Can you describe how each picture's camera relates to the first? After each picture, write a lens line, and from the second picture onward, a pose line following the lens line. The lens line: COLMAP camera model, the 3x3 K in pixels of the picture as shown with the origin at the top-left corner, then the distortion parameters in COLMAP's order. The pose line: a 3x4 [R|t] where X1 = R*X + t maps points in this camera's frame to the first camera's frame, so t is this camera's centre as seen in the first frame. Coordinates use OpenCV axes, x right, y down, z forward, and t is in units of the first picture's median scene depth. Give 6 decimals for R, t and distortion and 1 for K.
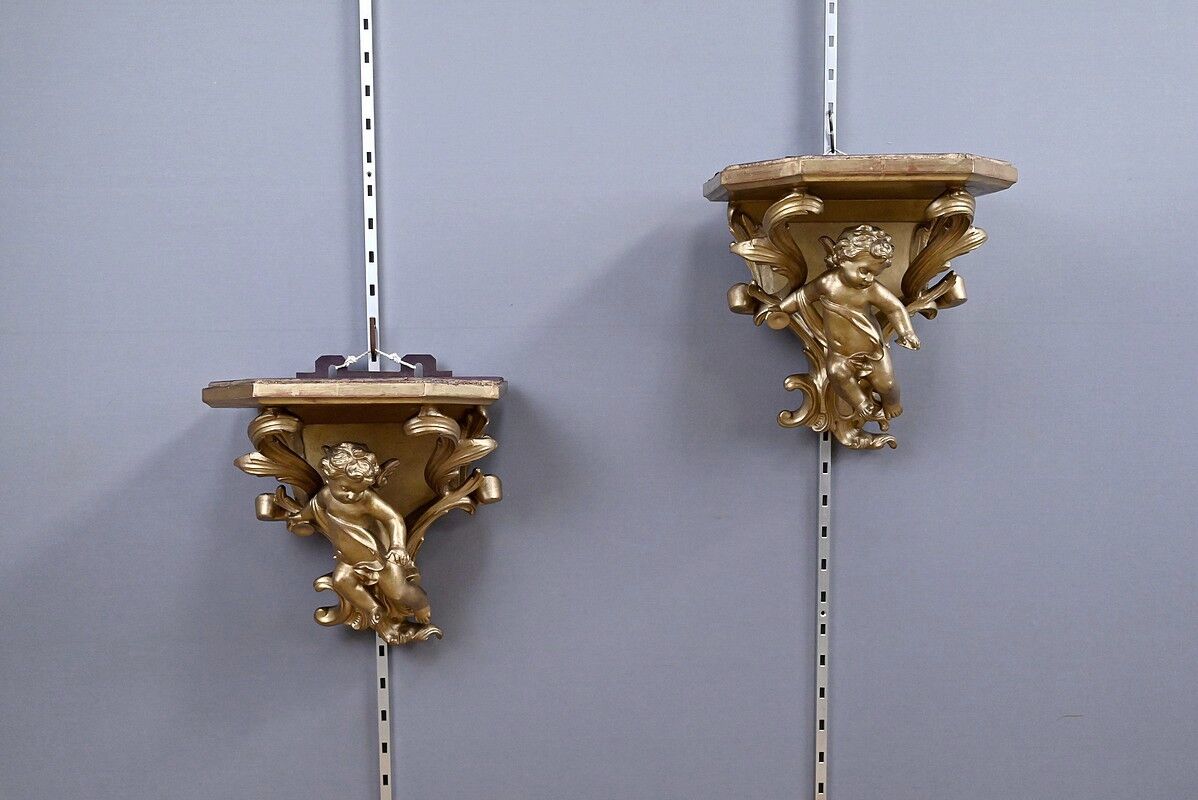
lens RADIAL K [[1189.9, 0, 599.0], [0, 1189.9, 400.0], [0, 0, 1]] dist [0.006997, 0.002805]
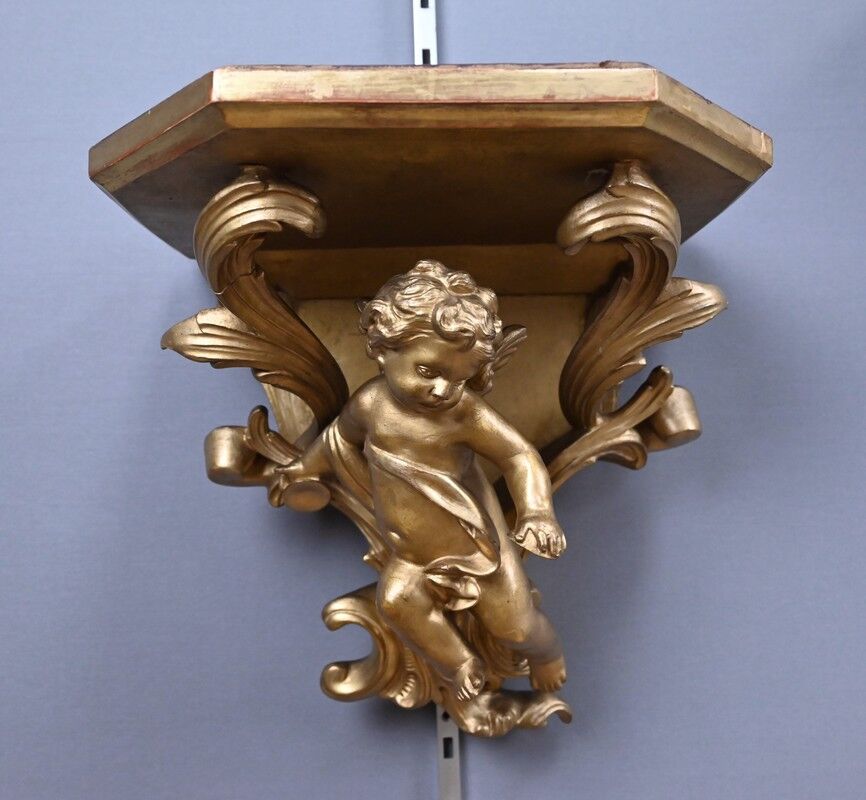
lens RADIAL K [[954.1, 0, 485.1], [0, 954.1, 398.9], [0, 0, 1]] dist [0.003069, -0.010017]
pose [[0.999703, -0.012024, 0.021197, -0.189366], [0.014003, 0.995299, -0.095829, 0.110642], [-0.019946, 0.096097, 0.995172, 0.631481]]
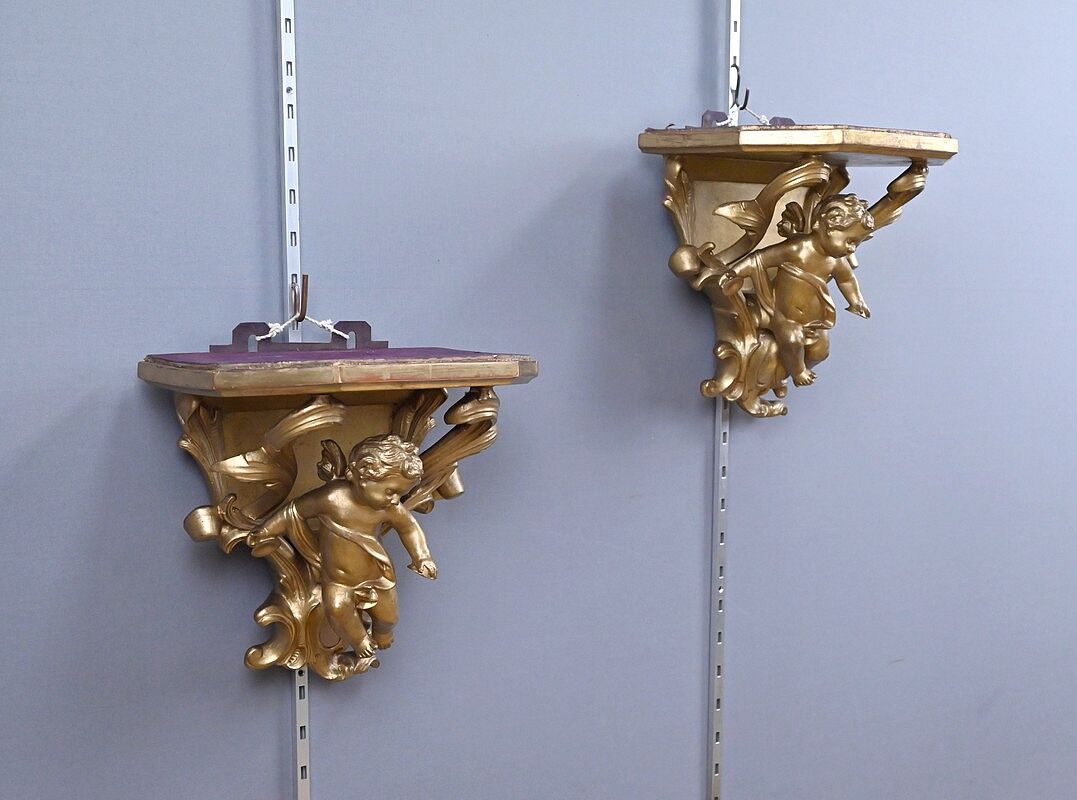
lens RADIAL K [[1516.7, 0, 538.5], [0, 1516.7, 400.0], [0, 0, 1]] dist [-0.027301, -0.020388]
pose [[0.825964, -0.032043, 0.562812, -0.672853], [0.009500, 0.999033, 0.042937, -0.029714], [-0.563644, -0.030117, 0.825469, 0.085067]]
